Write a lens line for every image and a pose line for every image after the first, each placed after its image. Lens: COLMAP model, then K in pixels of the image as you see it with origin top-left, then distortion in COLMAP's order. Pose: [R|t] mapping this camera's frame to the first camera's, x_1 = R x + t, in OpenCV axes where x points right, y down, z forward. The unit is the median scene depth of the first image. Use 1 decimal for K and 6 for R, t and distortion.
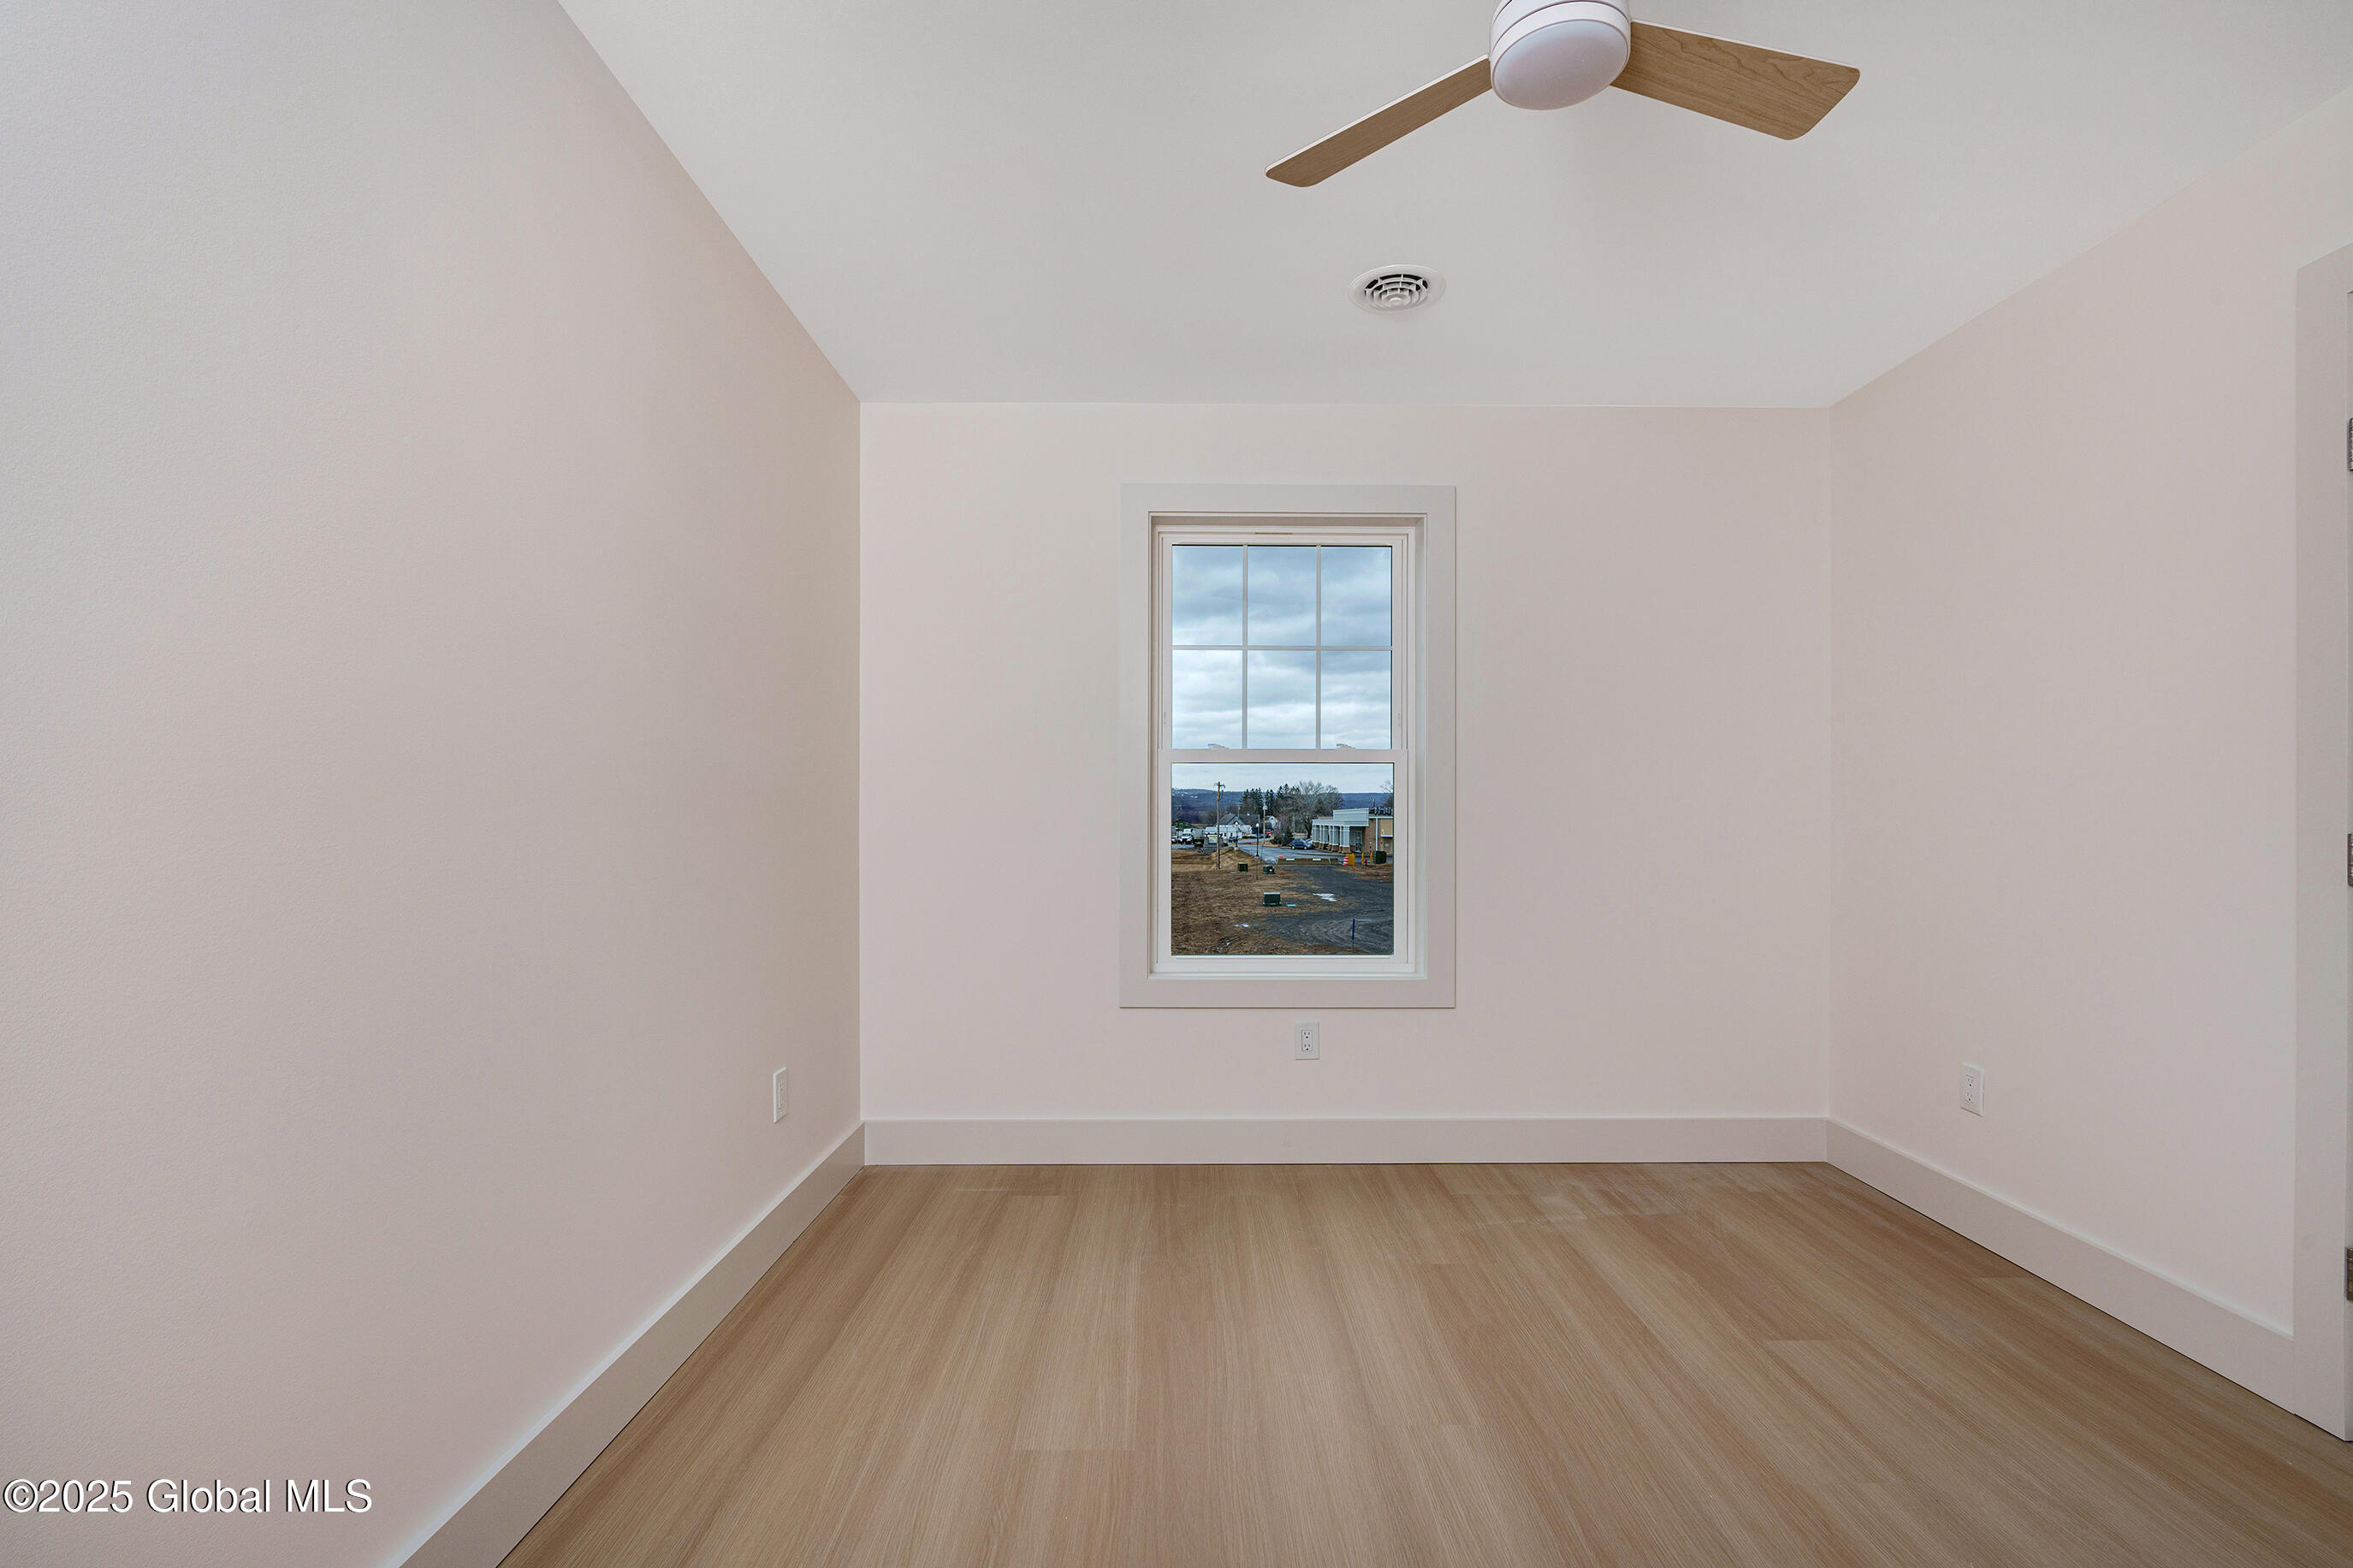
lens RADIAL K [[1057.5, 0, 1184.8], [0, 1057.5, 842.2], [0, 0, 1]] dist [-0.000184, 0.006330]
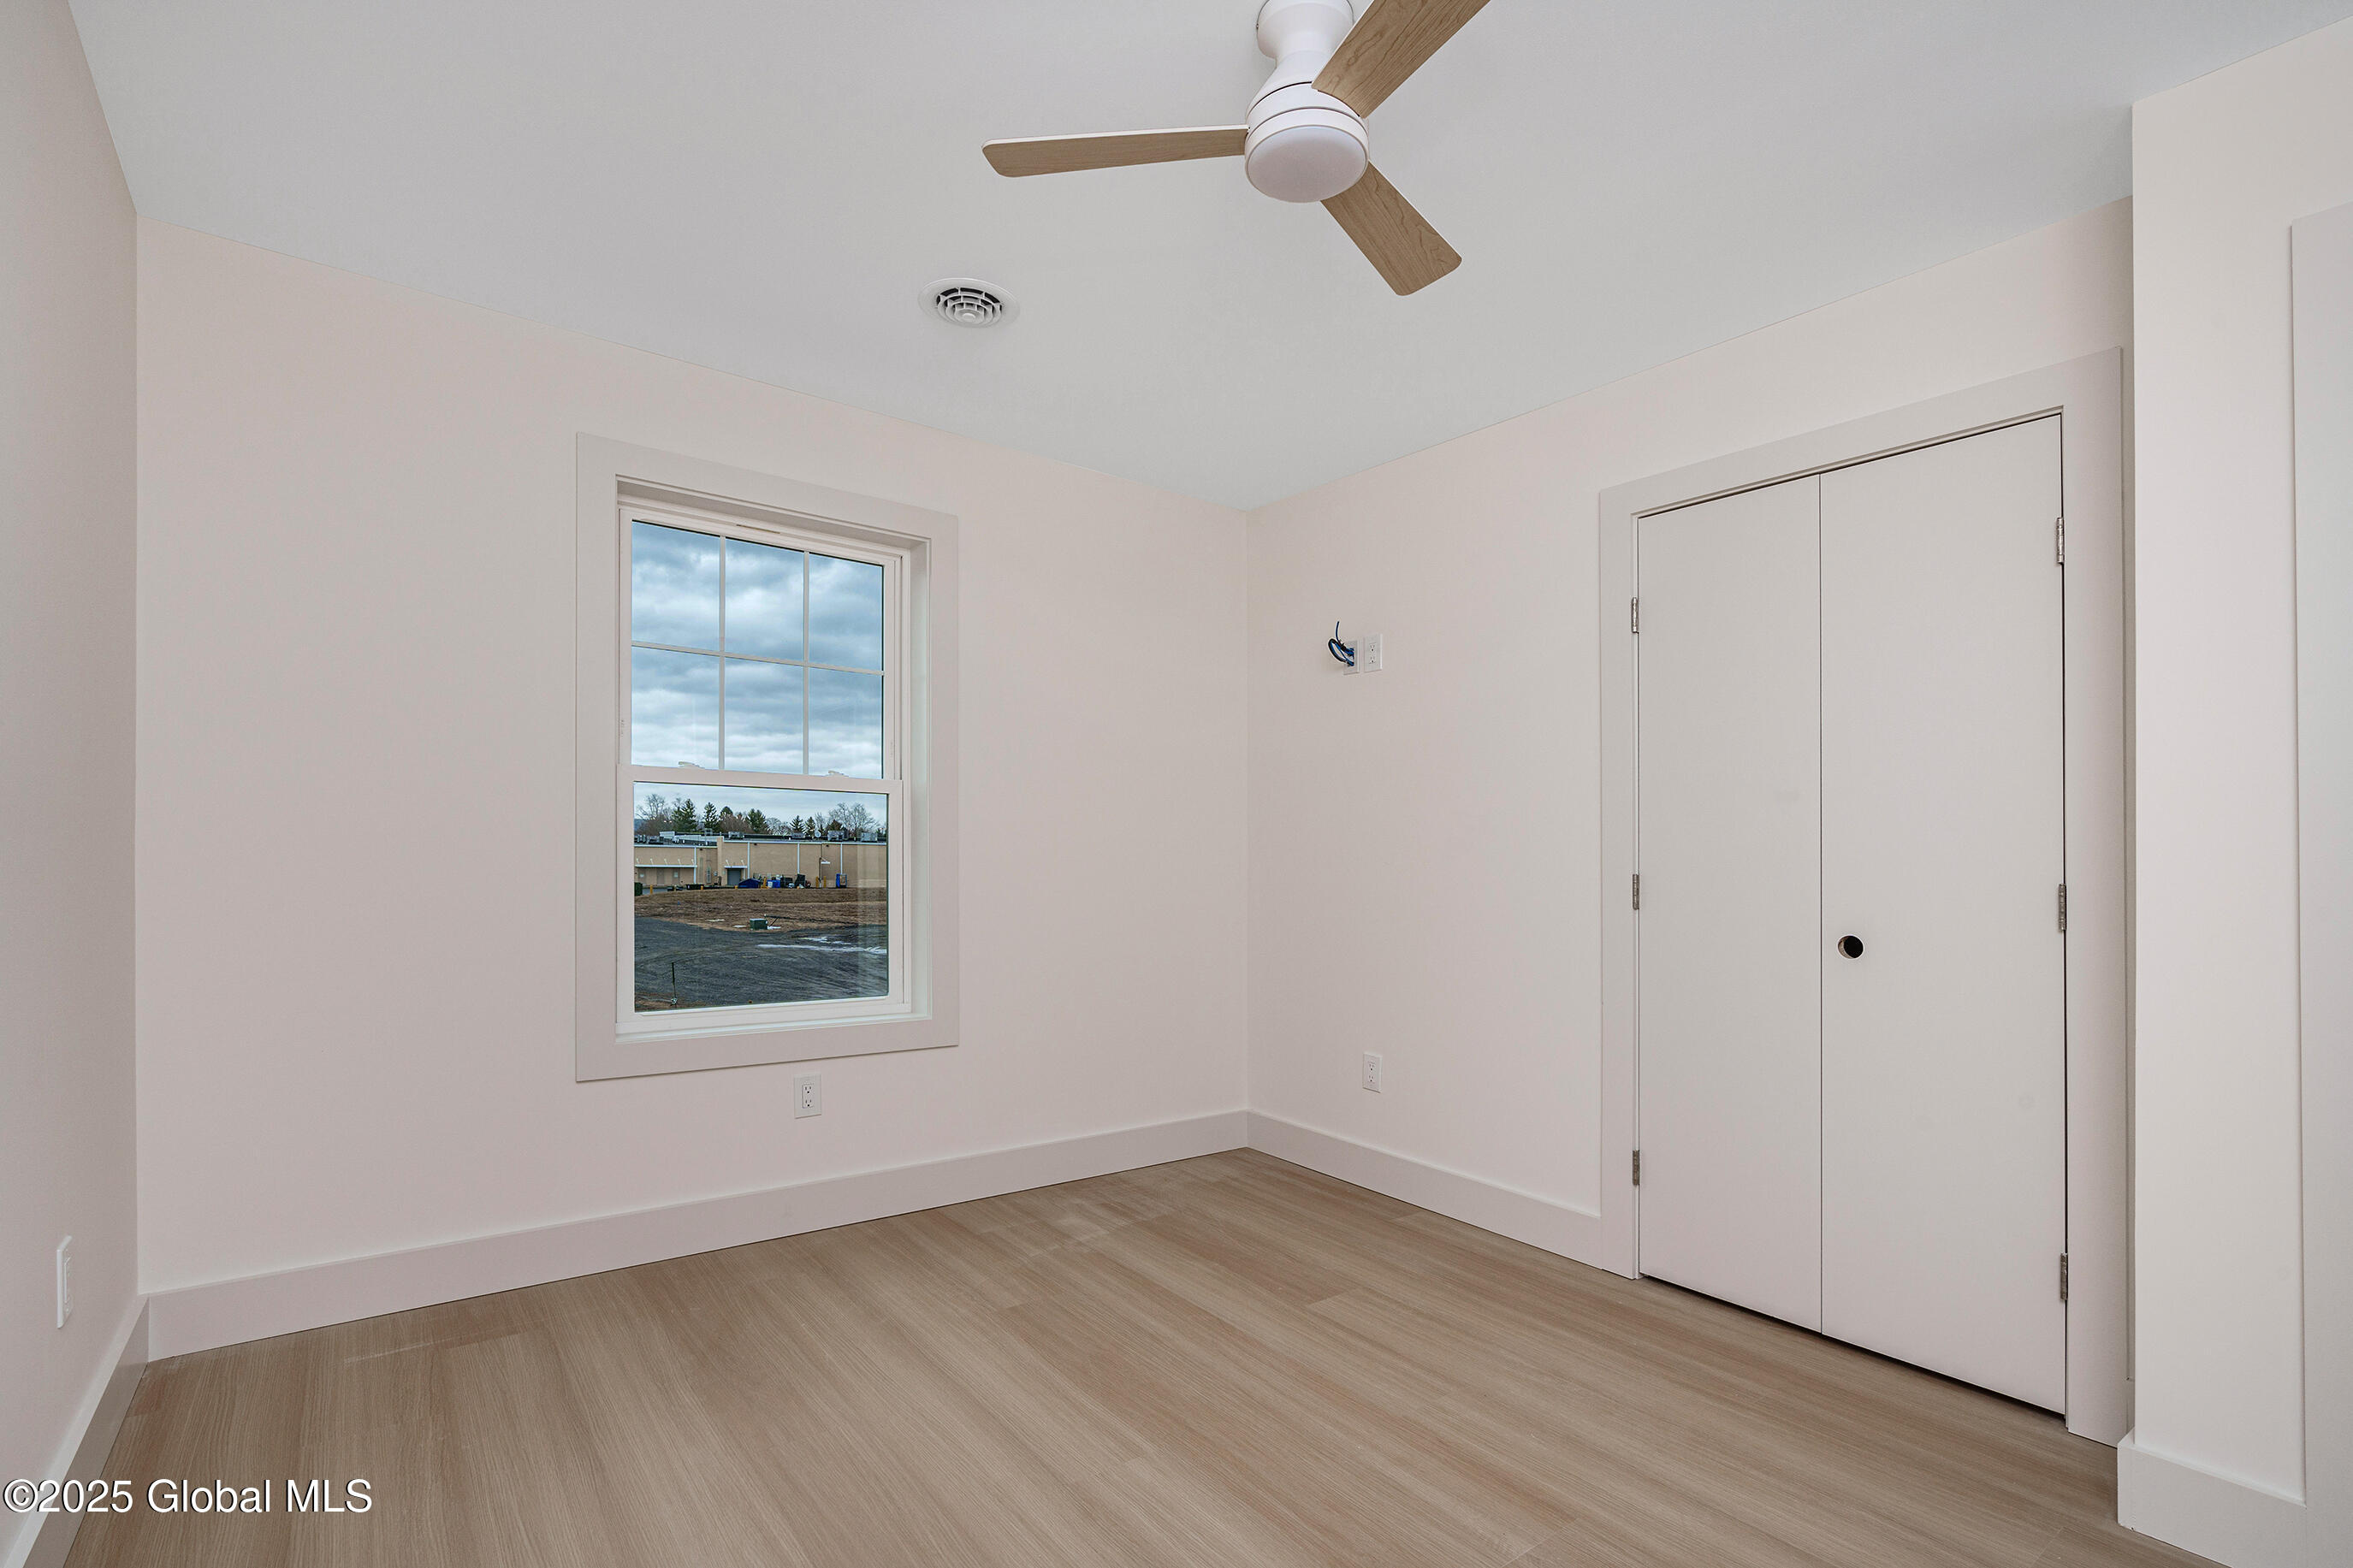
lens RADIAL K [[1062.0, 0, 1113.7], [0, 1062.0, 873.4], [0, 0, 1]] dist [0.000041, 0.000023]
pose [[0.816837, 0.004123, 0.576854, -0.227239], [-0.003799, 0.999991, -0.001767, -0.003183], [-0.576856, -0.000749, 0.816845, 0.121998]]
